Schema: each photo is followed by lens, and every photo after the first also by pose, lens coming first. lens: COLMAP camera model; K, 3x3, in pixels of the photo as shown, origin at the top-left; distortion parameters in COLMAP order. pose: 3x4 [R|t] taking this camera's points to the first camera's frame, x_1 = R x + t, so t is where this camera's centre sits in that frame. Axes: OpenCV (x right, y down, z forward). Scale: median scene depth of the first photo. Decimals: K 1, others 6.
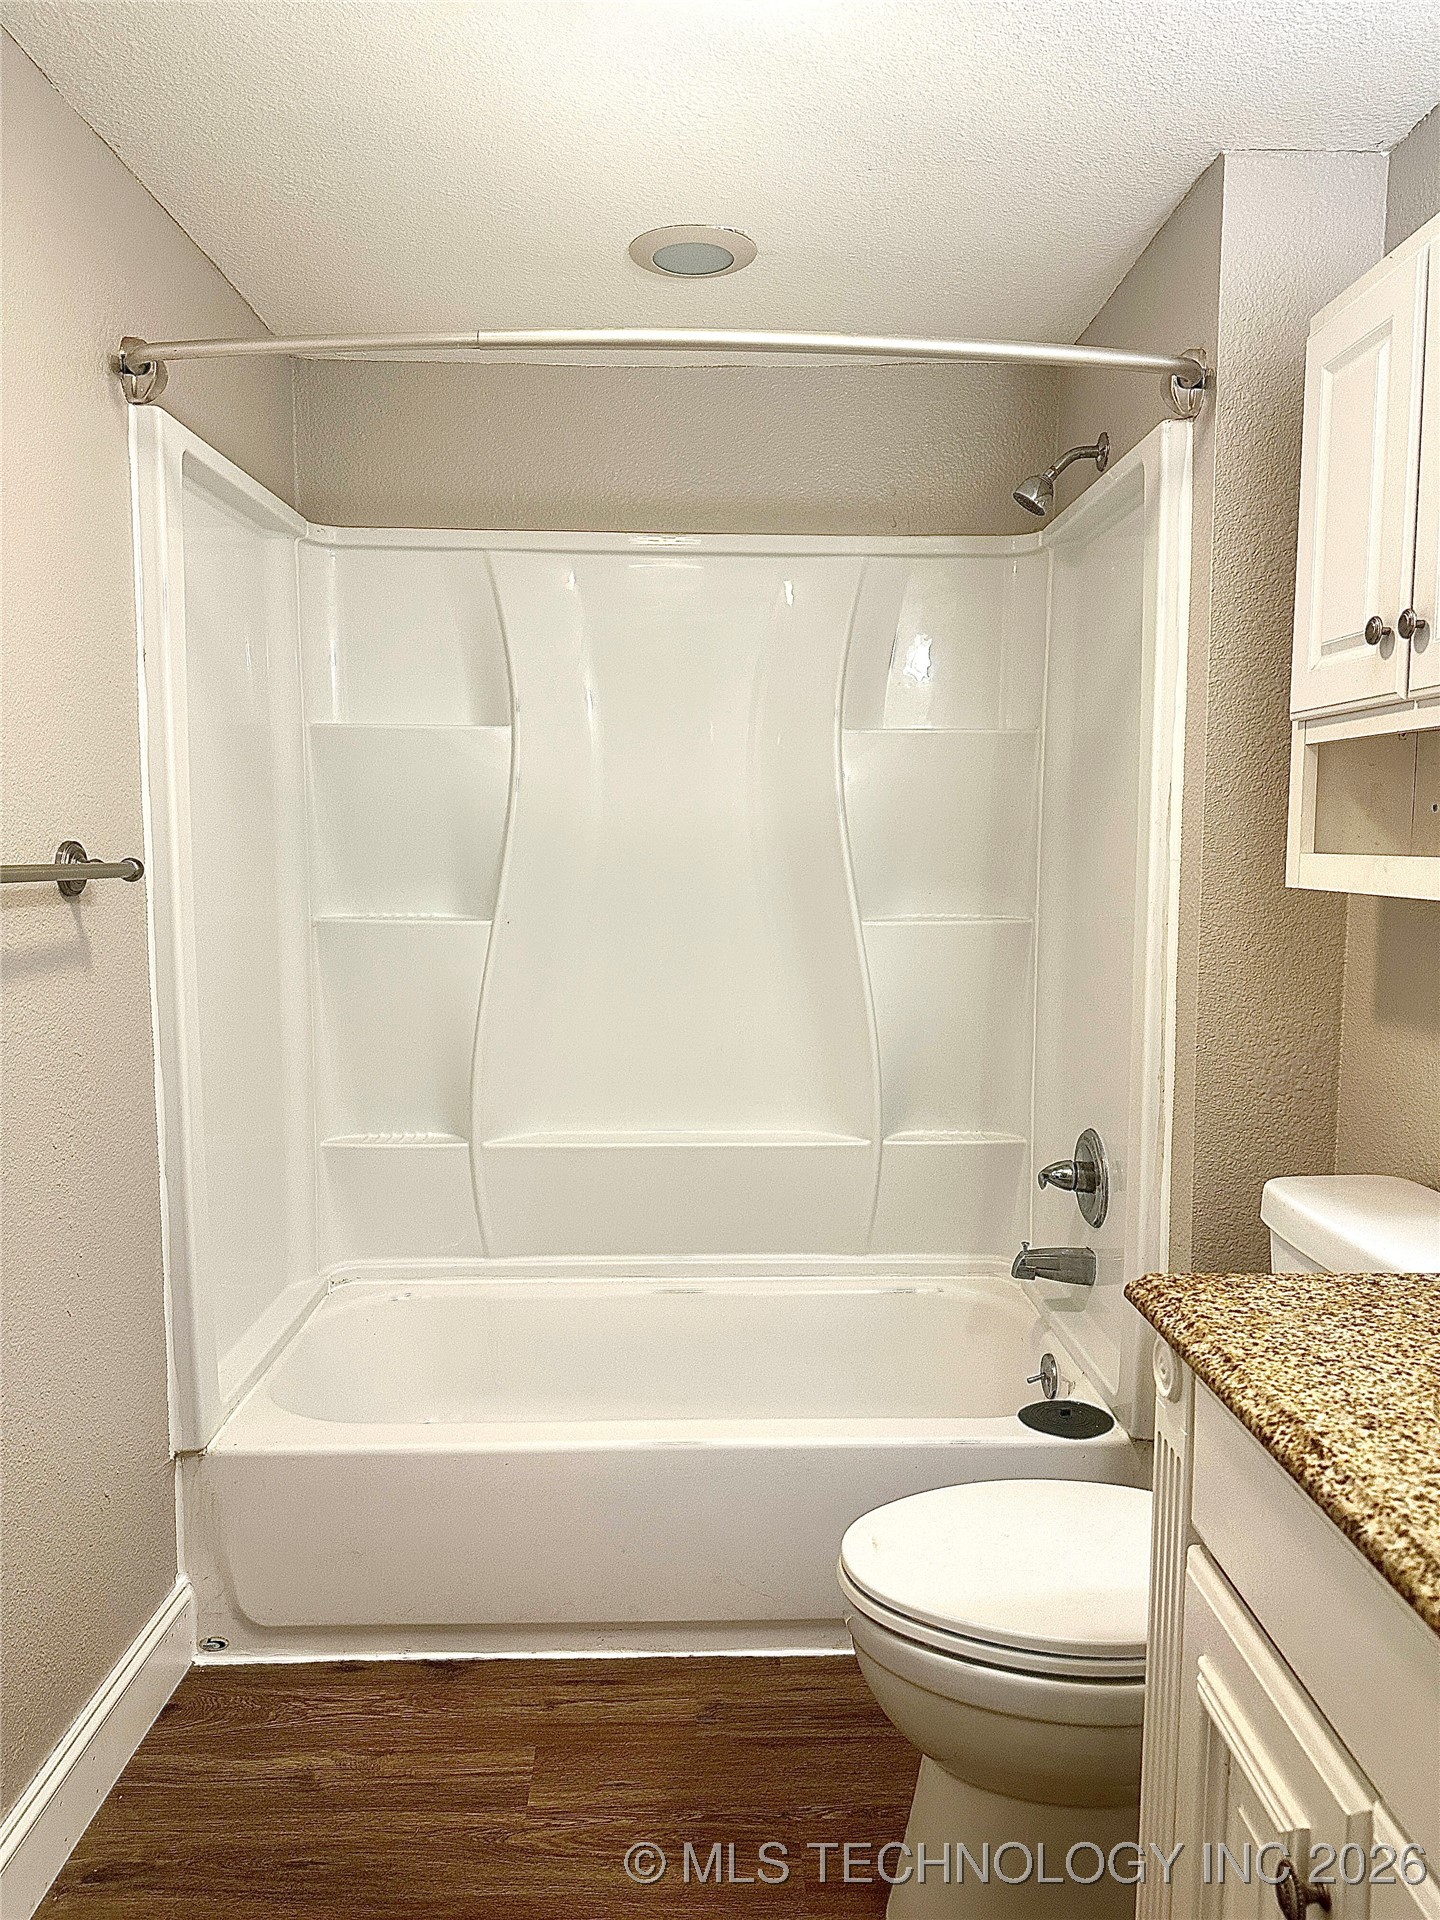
lens RADIAL K [[1330.6, 0, 720.0], [0, 1330.6, 960.0], [0, 0, 1]] dist [0.080860, -0.089354]
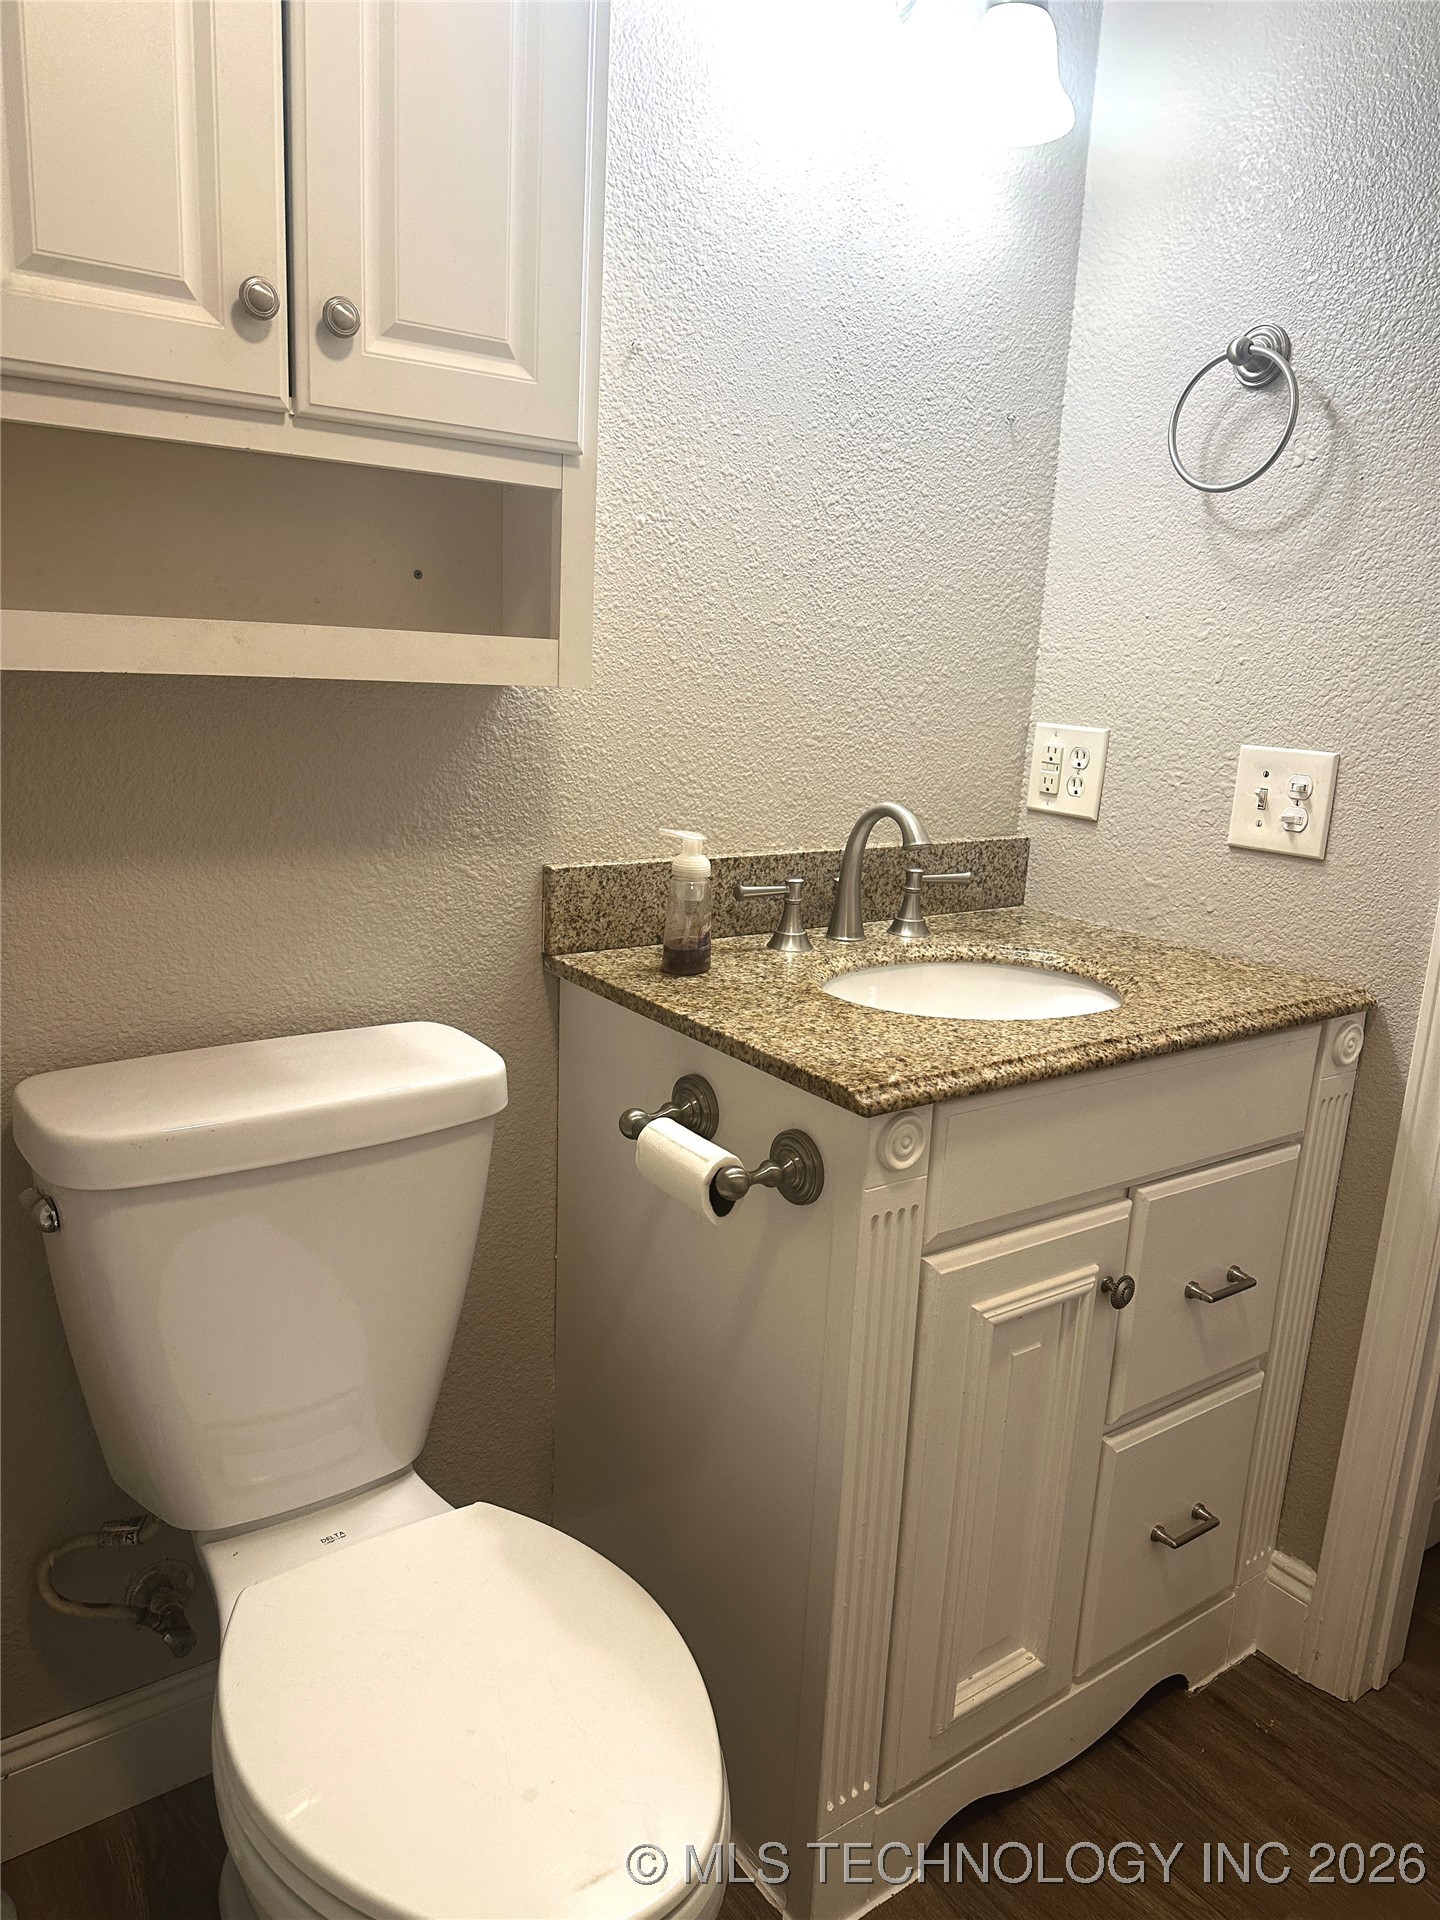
lens RADIAL K [[1330.6, 0, 720.0], [0, 1330.6, 960.0], [0, 0, 1]] dist [0.080860, -0.089354]
pose [[-0.556337, -0.225217, 0.799854, -0.433664], [0.025512, 0.957487, 0.287346, -0.156720], [-0.830565, 0.180267, -0.526940, 1.758182]]
